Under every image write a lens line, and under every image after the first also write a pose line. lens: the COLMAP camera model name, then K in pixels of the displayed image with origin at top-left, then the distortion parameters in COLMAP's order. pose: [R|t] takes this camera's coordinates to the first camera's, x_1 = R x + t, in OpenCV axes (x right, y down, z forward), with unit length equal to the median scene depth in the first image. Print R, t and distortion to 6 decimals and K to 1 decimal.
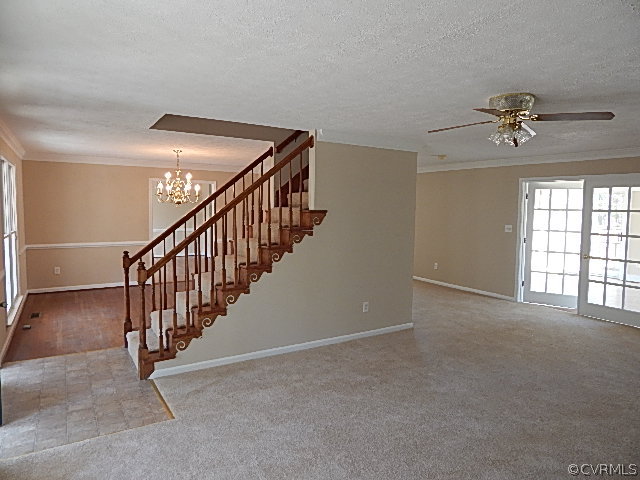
lens RADIAL K [[422.1, 0, 319.8], [0, 422.1, 236.3], [0, 0, 1]] dist [0.004405, -0.001491]
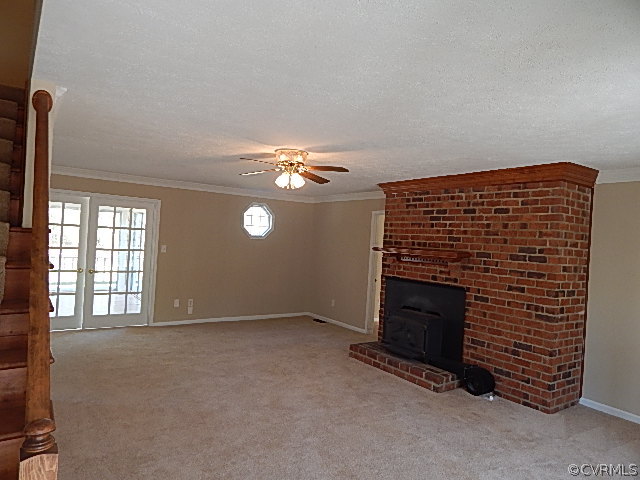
lens RADIAL K [[422.1, 0, 319.8], [0, 422.1, 236.3], [0, 0, 1]] dist [0.004405, -0.001491]
pose [[-0.053549, -0.012336, 0.998489, -0.436380], [0.018686, 0.999736, 0.013353, -0.040436], [-0.998390, 0.019373, -0.053304, 0.495540]]
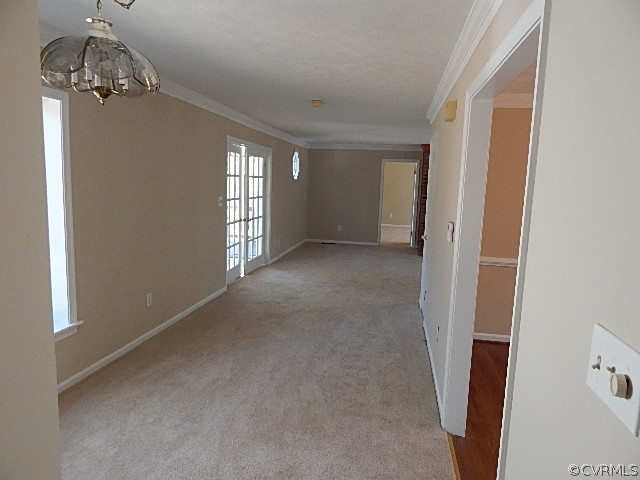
lens RADIAL K [[422.1, 0, 319.8], [0, 422.1, 236.3], [0, 0, 1]] dist [0.004405, -0.001491]
pose [[-0.739344, -0.118777, 0.662769, -0.218611], [0.015793, 0.980988, 0.193424, -0.115929], [-0.673143, 0.153474, -0.723411, 1.664409]]
